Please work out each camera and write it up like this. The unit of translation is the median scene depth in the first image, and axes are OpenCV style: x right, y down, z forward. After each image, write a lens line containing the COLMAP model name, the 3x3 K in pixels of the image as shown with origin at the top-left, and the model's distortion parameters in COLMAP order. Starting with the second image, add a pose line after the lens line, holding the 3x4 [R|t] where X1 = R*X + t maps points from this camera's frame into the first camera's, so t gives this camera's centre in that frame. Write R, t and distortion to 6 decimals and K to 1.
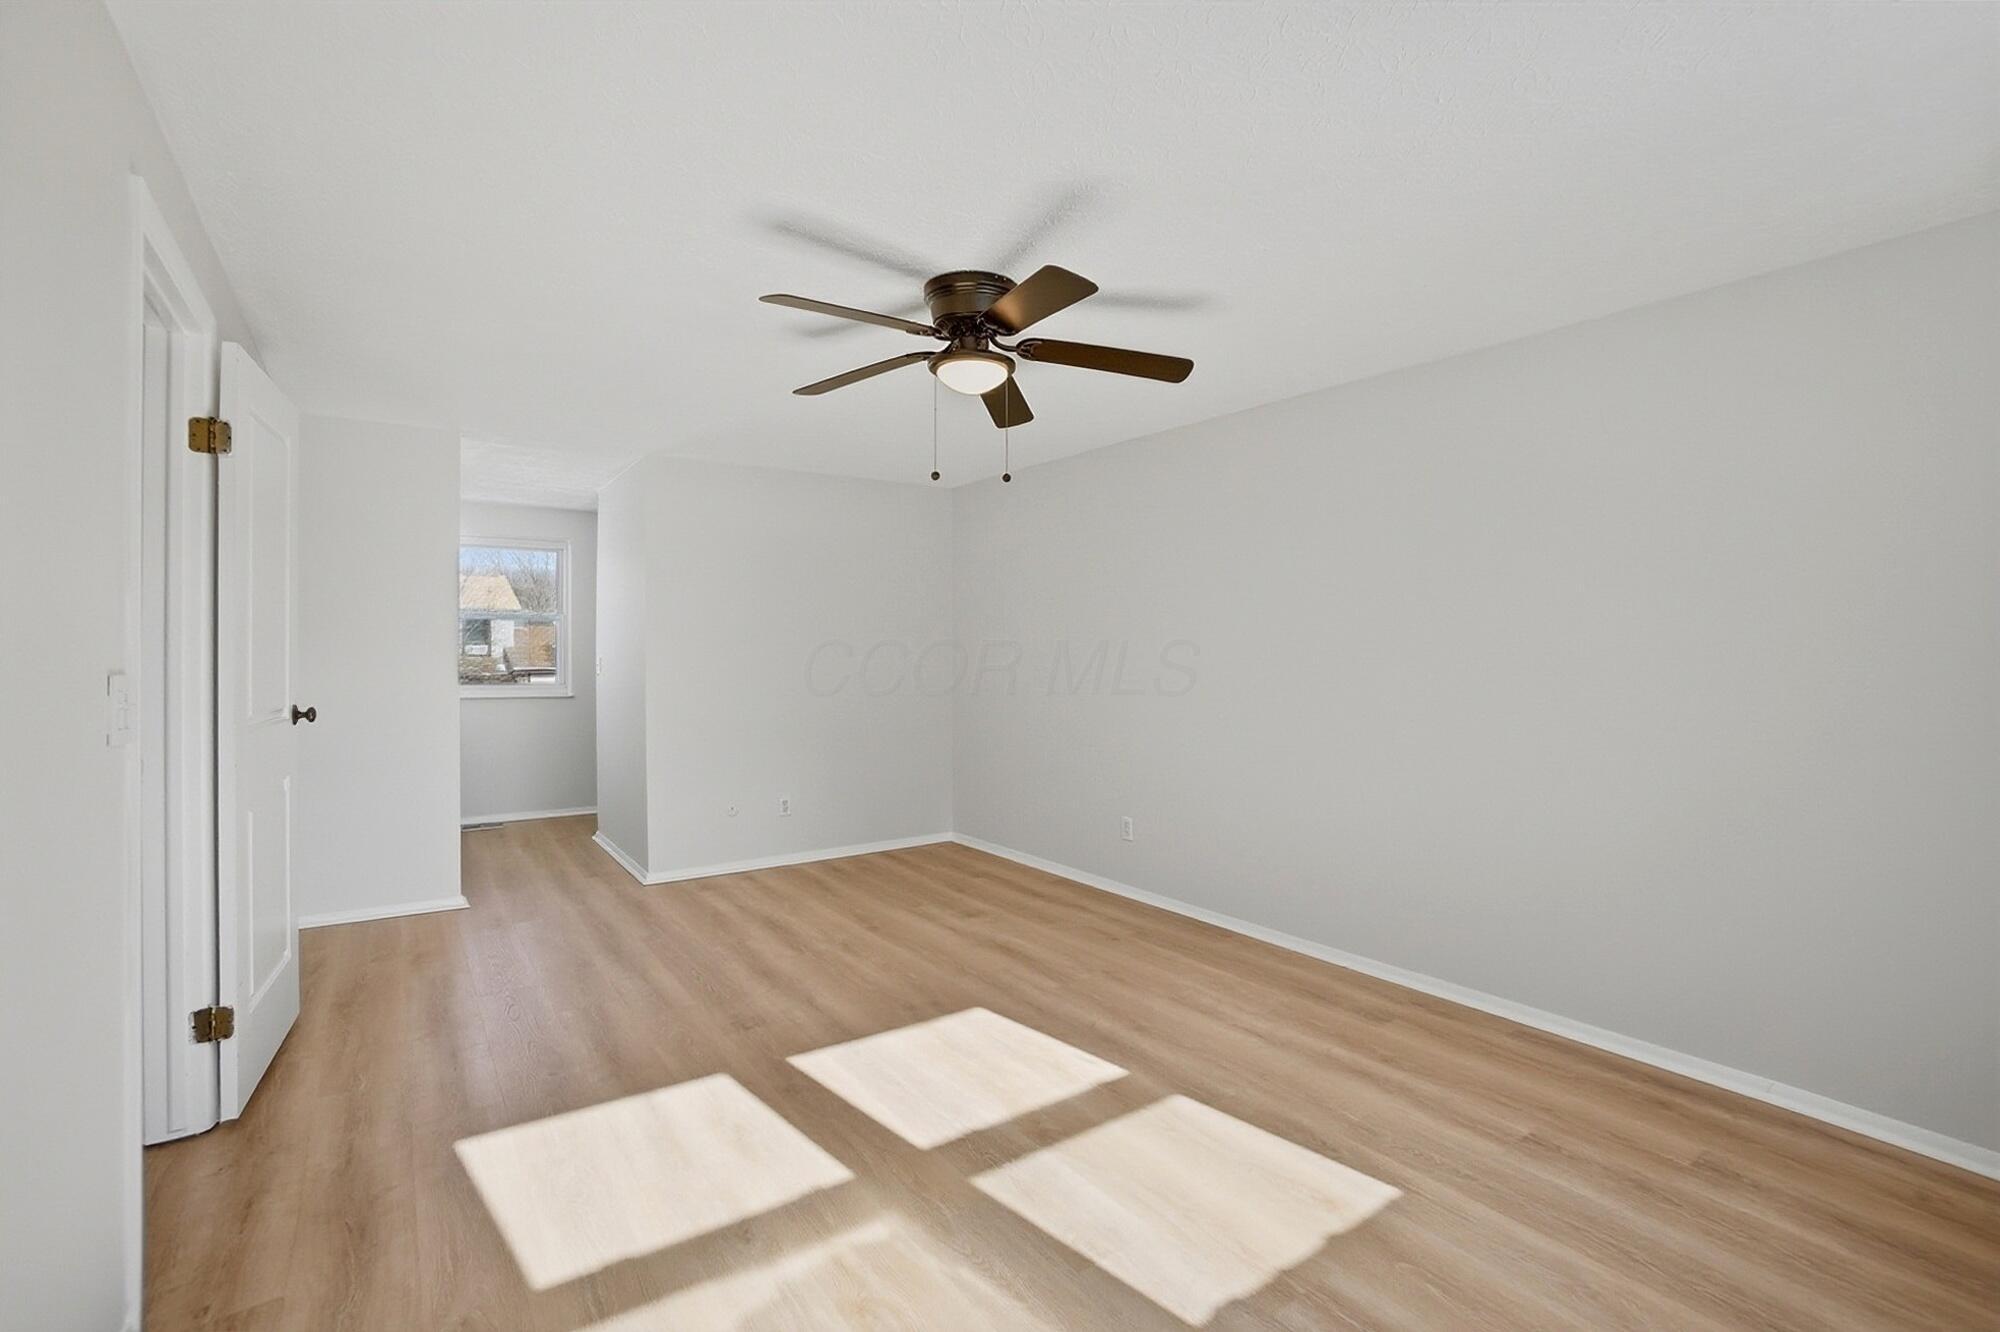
lens RADIAL K [[891.3, 0, 990.3], [0, 891.3, 662.0], [0, 0, 1]] dist [-0.067107, 0.023928]
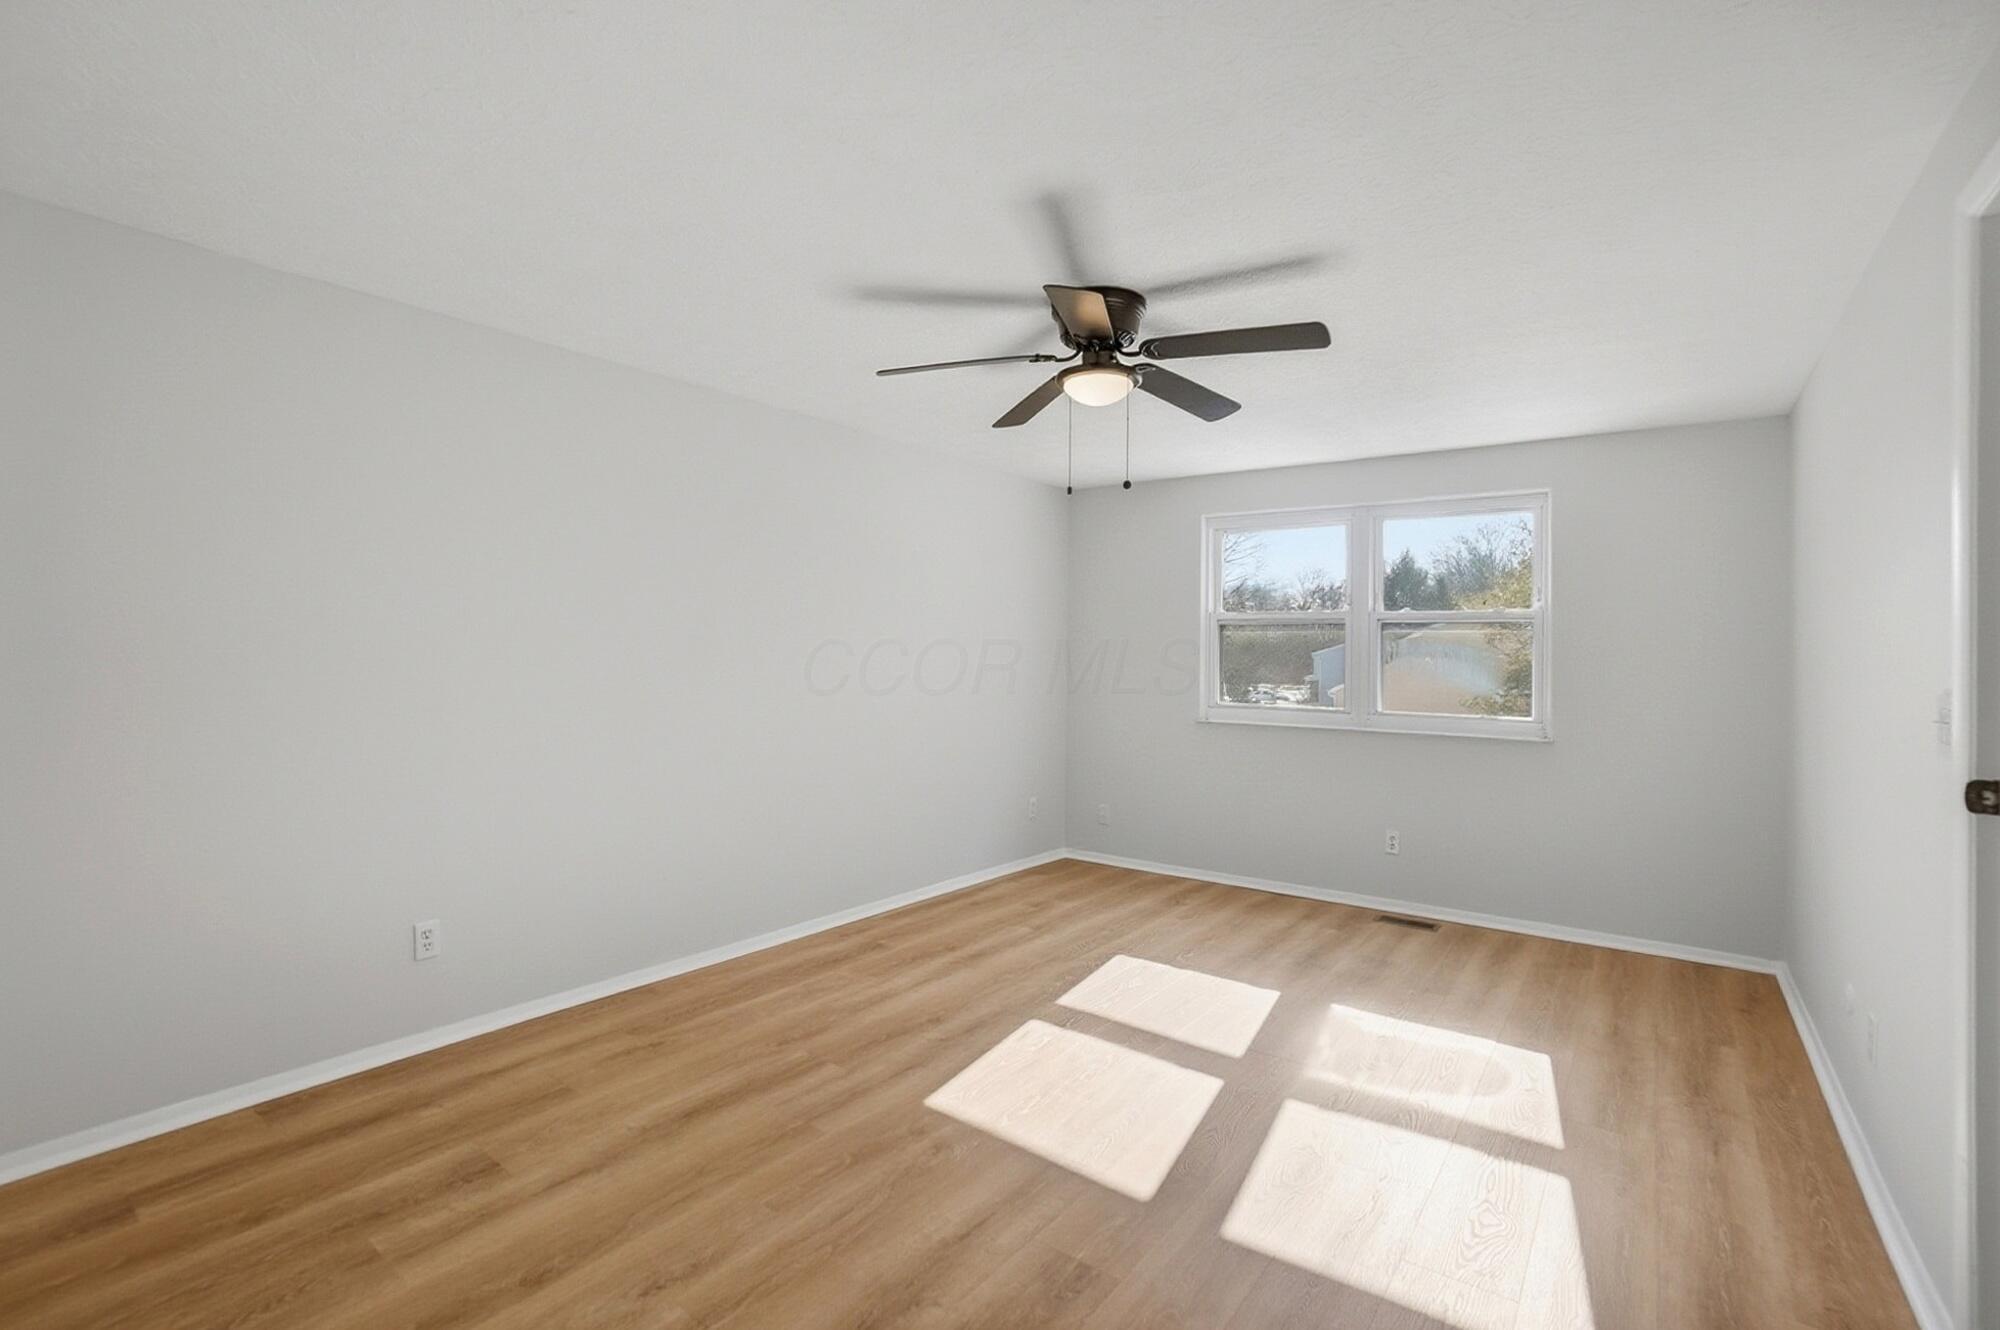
lens RADIAL K [[896.0, 0, 1000.0], [0, 896.0, 665.0], [0, 0, 1]] dist [-0.053551, 0.014006]
pose [[-0.317151, -0.011978, 0.948299, -0.913707], [0.001132, 0.999915, 0.013009, -0.017000], [-0.948374, 0.005199, -0.317110, 1.367180]]
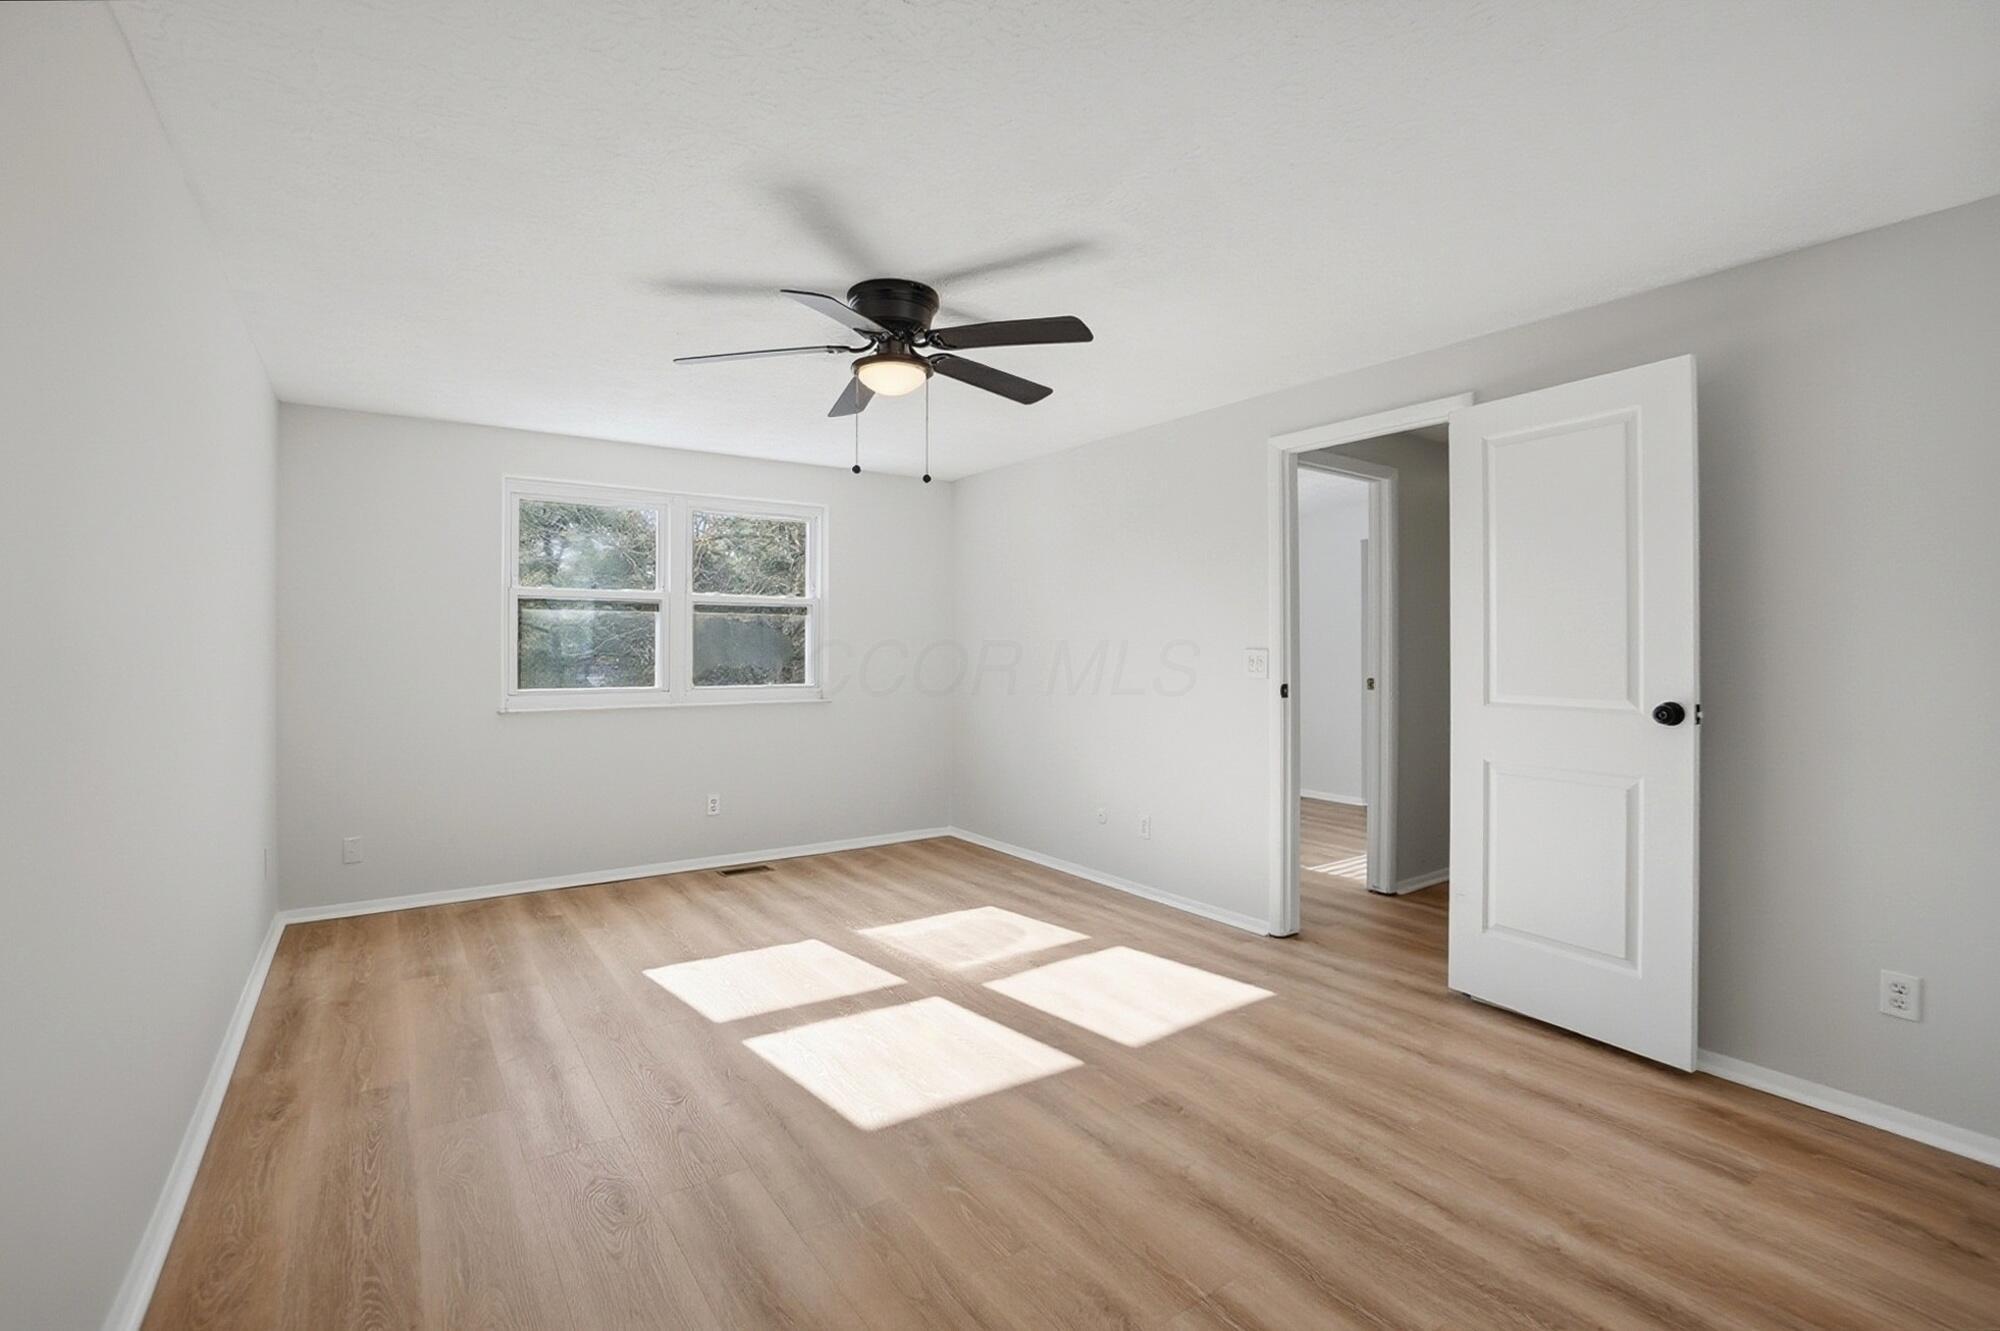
lens RADIAL K [[891.3, 0, 990.3], [0, 891.3, 661.5], [0, 0, 1]] dist [-0.067107, 0.023928]
pose [[-0.999998, -0.001377, -0.001548, -0.131999], [-0.001432, 0.999358, 0.035787, -0.021733], [0.001498, 0.035790, -0.999358, 1.964816]]
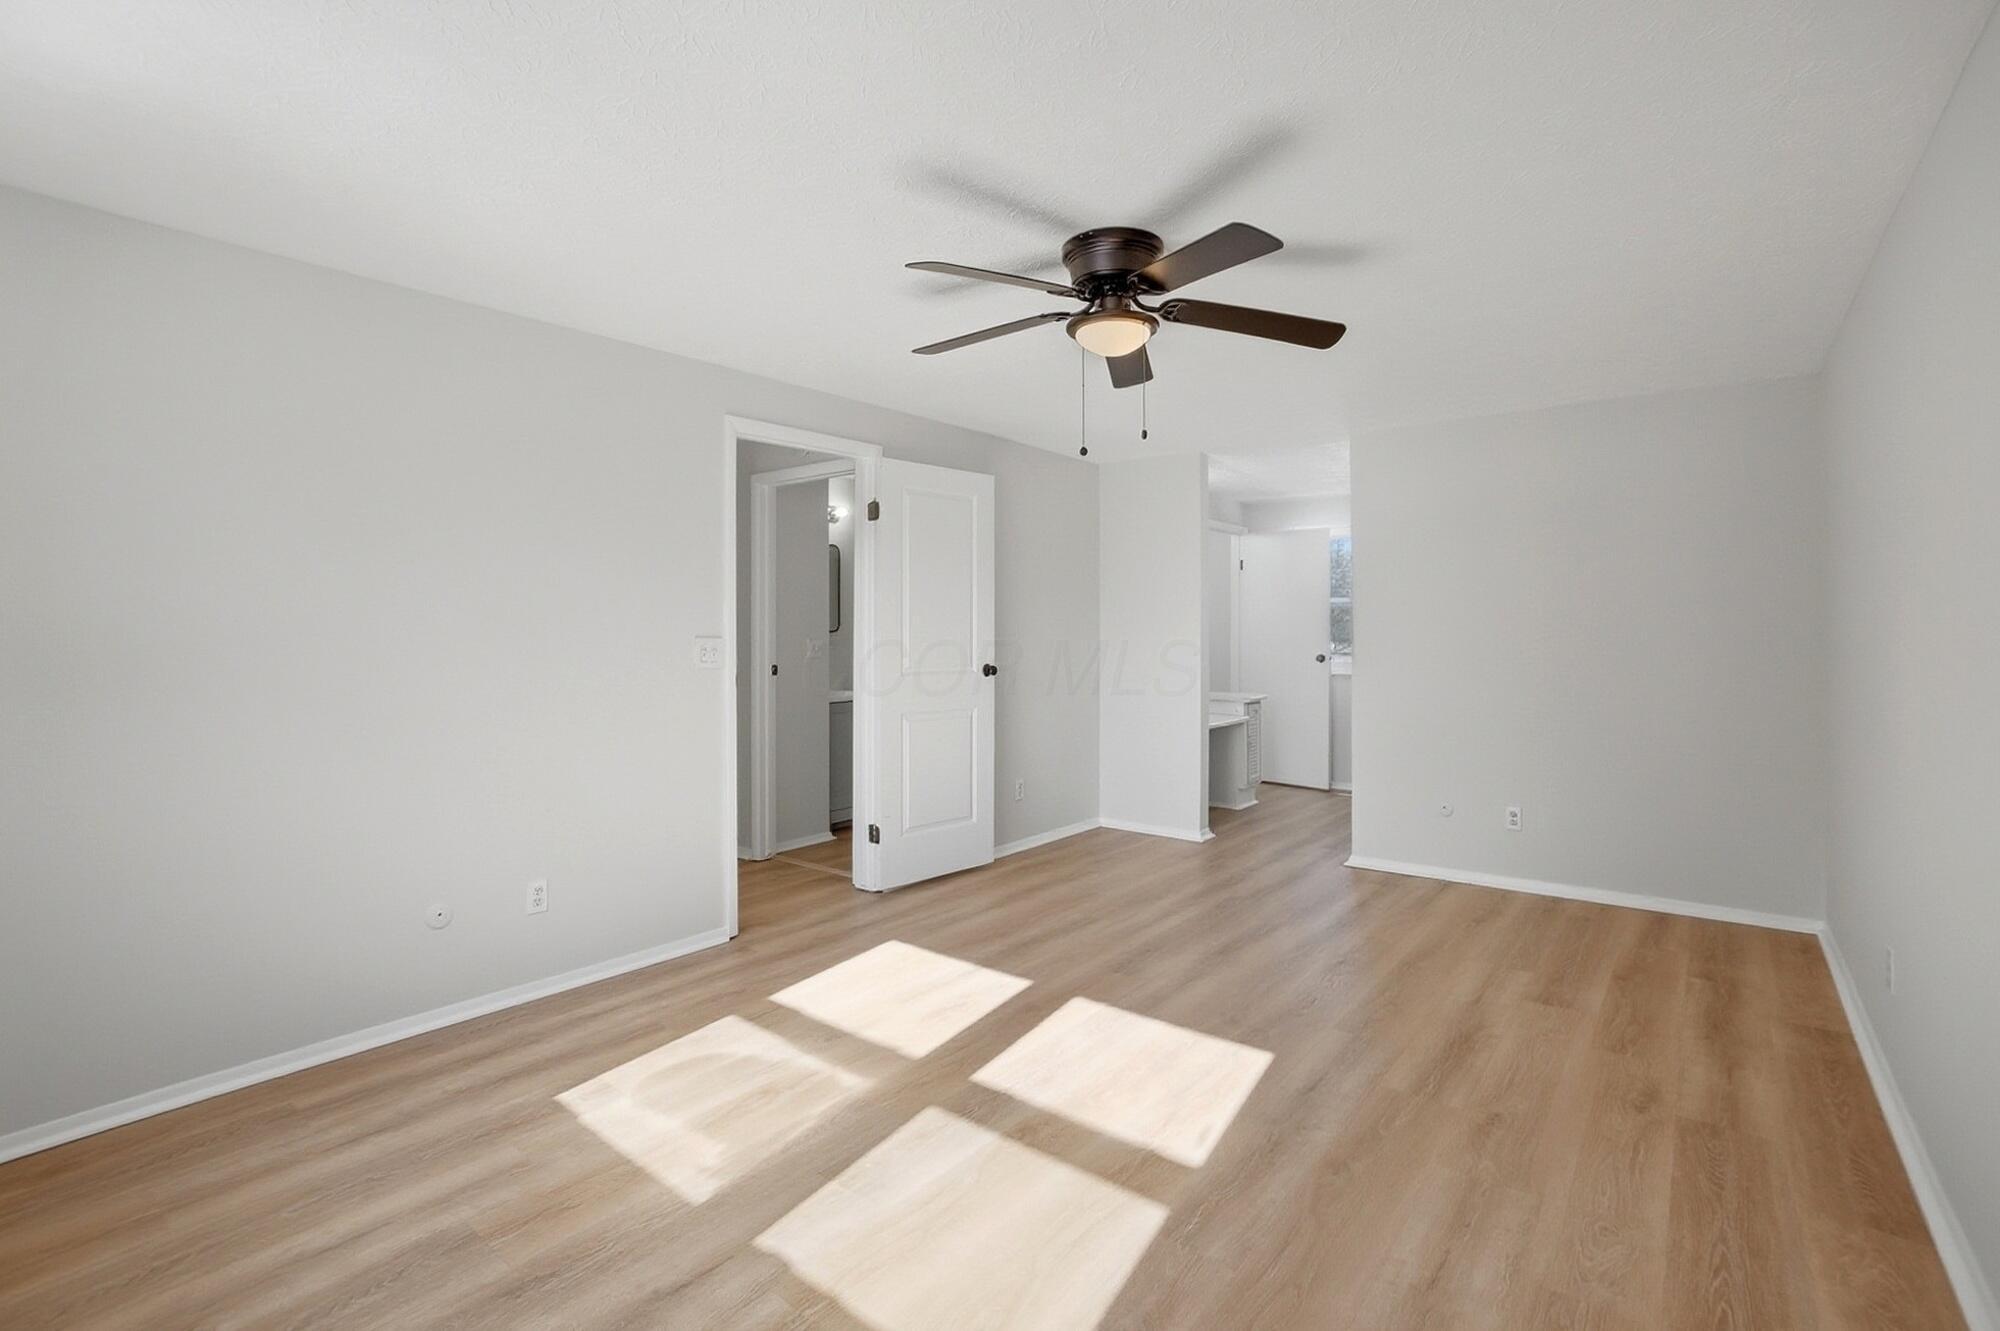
lens RADIAL K [[911.6, 0, 996.0], [0, 911.6, 644.9], [0, 0, 1]] dist [-0.069011, 0.024317]
pose [[0.276934, 0.014139, -0.960785, 0.834325], [-0.015612, 0.999826, 0.010213, -0.001524], [0.960762, 0.012171, 0.277106, 0.584926]]
